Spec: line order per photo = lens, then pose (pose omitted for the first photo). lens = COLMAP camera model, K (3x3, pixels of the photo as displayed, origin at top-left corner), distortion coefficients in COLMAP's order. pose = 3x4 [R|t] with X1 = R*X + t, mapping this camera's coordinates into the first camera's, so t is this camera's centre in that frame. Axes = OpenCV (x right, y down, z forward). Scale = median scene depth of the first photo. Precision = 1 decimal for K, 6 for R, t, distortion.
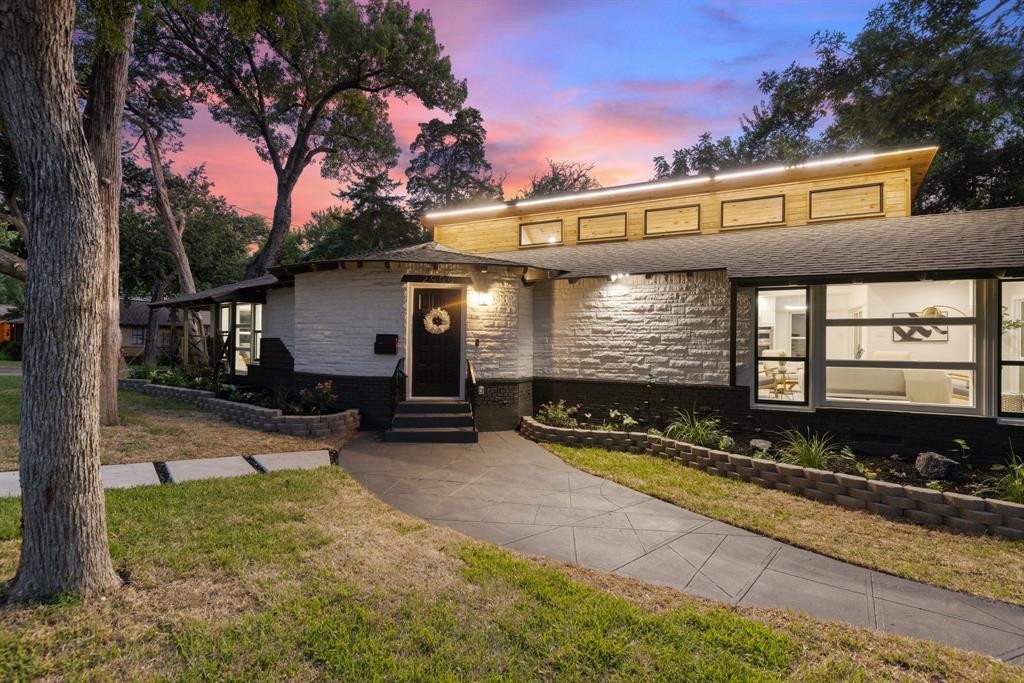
lens RADIAL K [[467.0, 0, 512.0], [0, 467.0, 340.6], [0, 0, 1]] dist [0.003302, 0.000159]
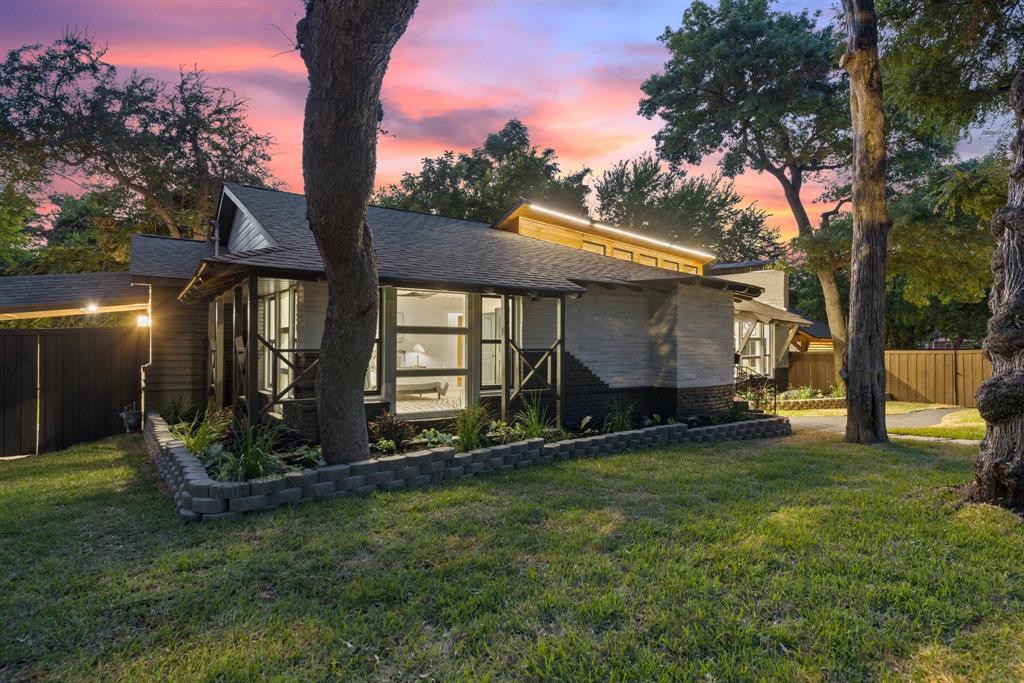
lens RADIAL K [[560.8, 0, 511.8], [0, 560.8, 342.9], [0, 0, 1]] dist [-0.004653, -0.000341]
pose [[0.288967, -0.010984, 0.957276, -1.788571], [-0.009579, 0.999851, 0.014364, -0.040716], [-0.957291, -0.013320, 0.288819, 1.093404]]
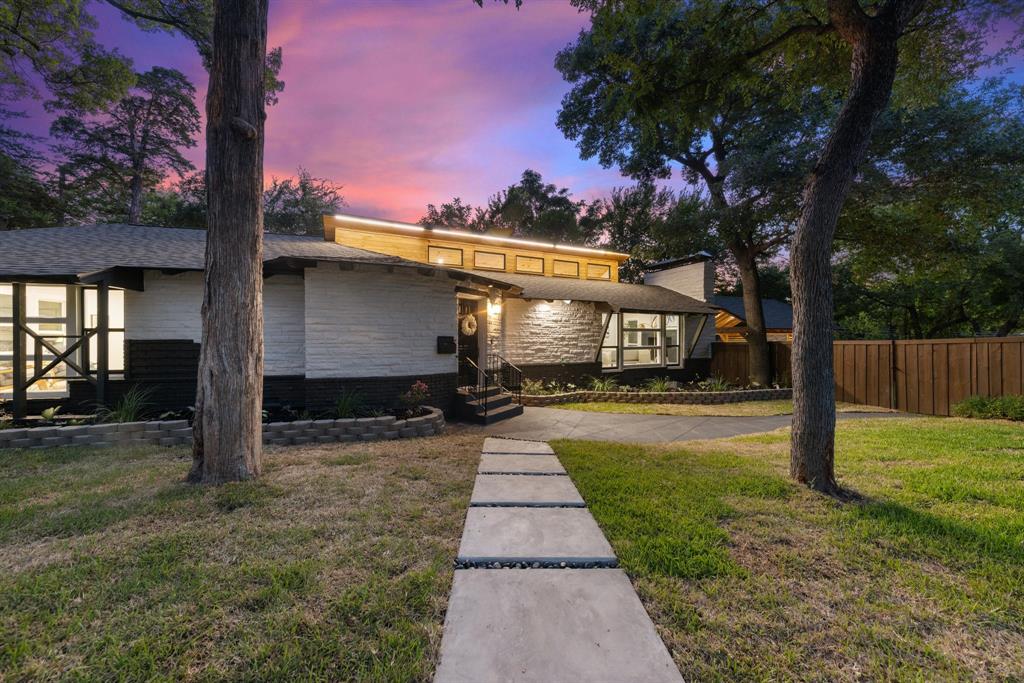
lens RADIAL K [[356.6, 0, 512.7], [0, 356.6, 339.4], [0, 0, 1]] dist [0.002109, 0.000006]
pose [[0.620632, -0.014016, 0.783976, -0.833516], [0.001083, 0.999855, 0.017018, -0.019771], [-0.784101, -0.009713, 0.620557, 0.321878]]
